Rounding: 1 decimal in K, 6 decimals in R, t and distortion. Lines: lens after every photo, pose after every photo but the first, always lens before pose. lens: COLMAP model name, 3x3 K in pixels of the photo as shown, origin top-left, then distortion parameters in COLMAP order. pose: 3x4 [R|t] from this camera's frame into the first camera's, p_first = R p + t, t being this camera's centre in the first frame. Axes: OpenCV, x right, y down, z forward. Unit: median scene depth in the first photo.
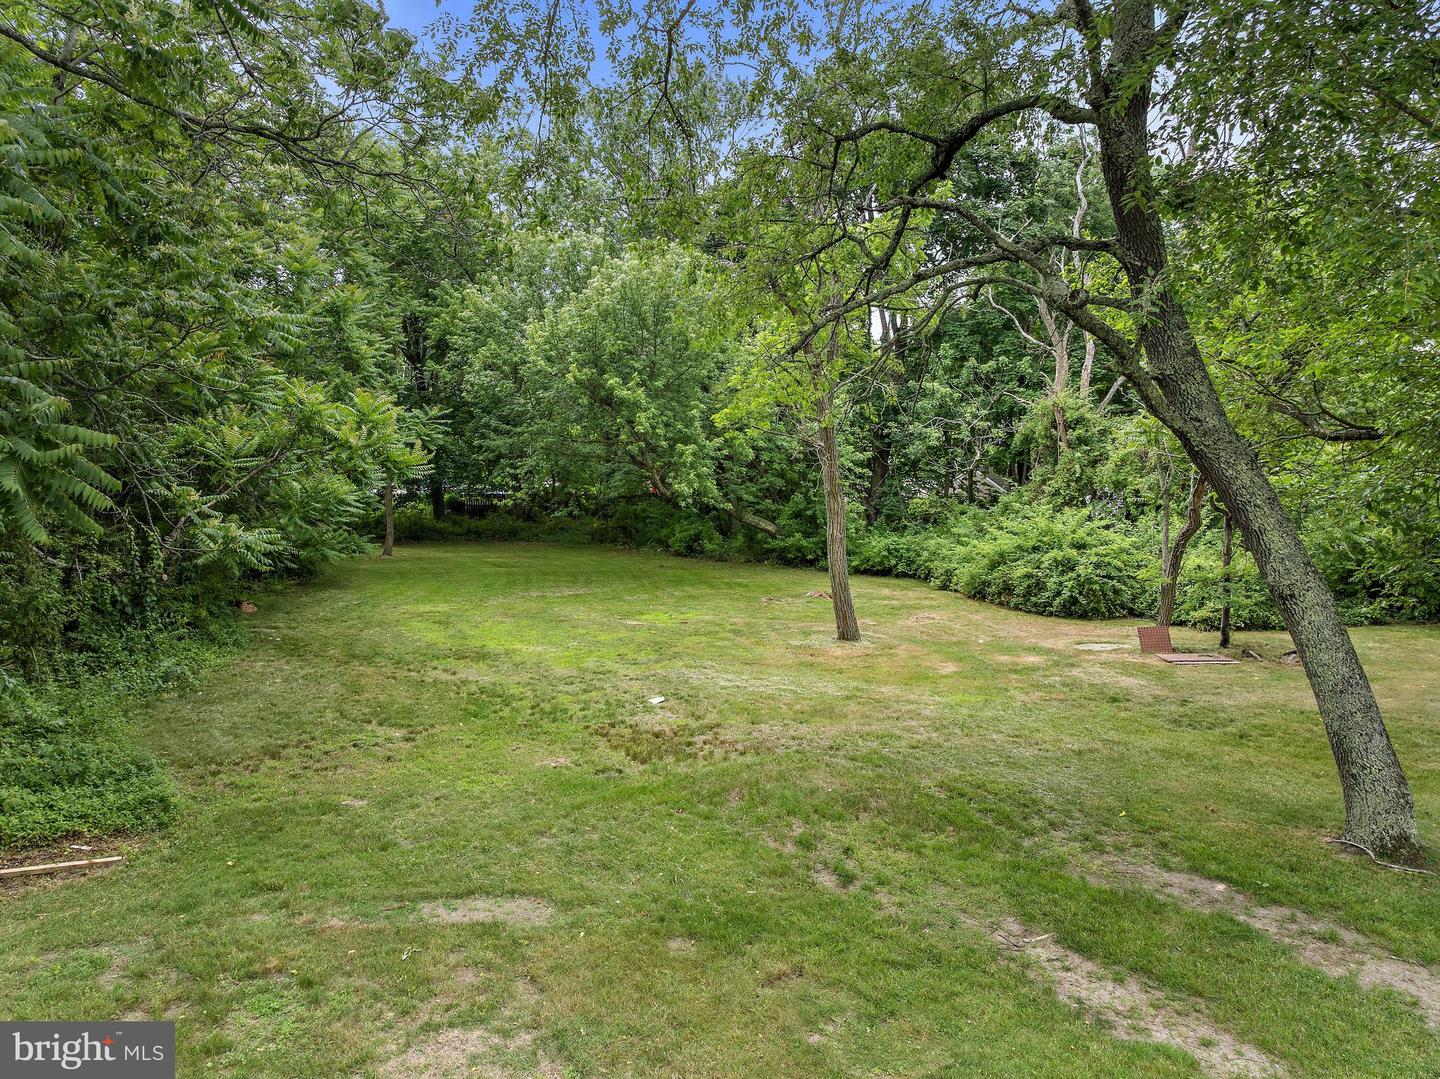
lens RADIAL K [[1025.2, 0, 720.0], [0, 1025.2, 539.5], [0, 0, 1]] dist [-0.044944, 0.001614]
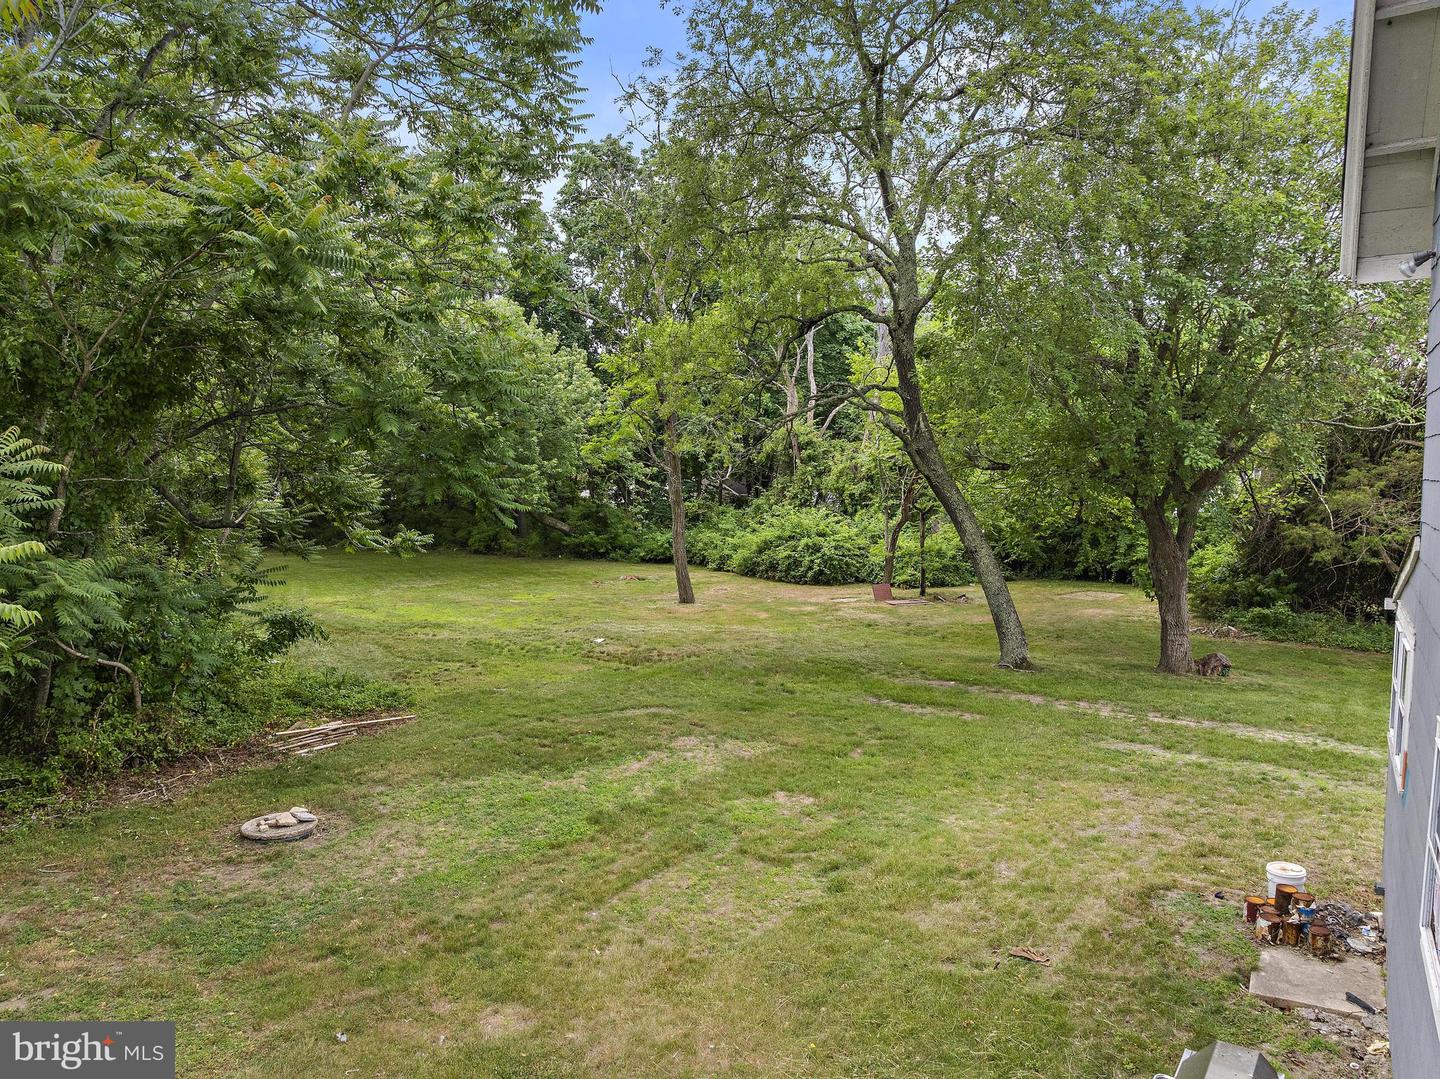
lens RADIAL K [[1025.2, 0, 720.0], [0, 1025.2, 539.5], [0, 0, 1]] dist [-0.044944, 0.001614]
pose [[0.952488, -0.026808, 0.303394, -0.216554], [0.026531, 0.999635, 0.005036, 0.001921], [-0.303418, 0.003253, 0.952852, -0.322147]]
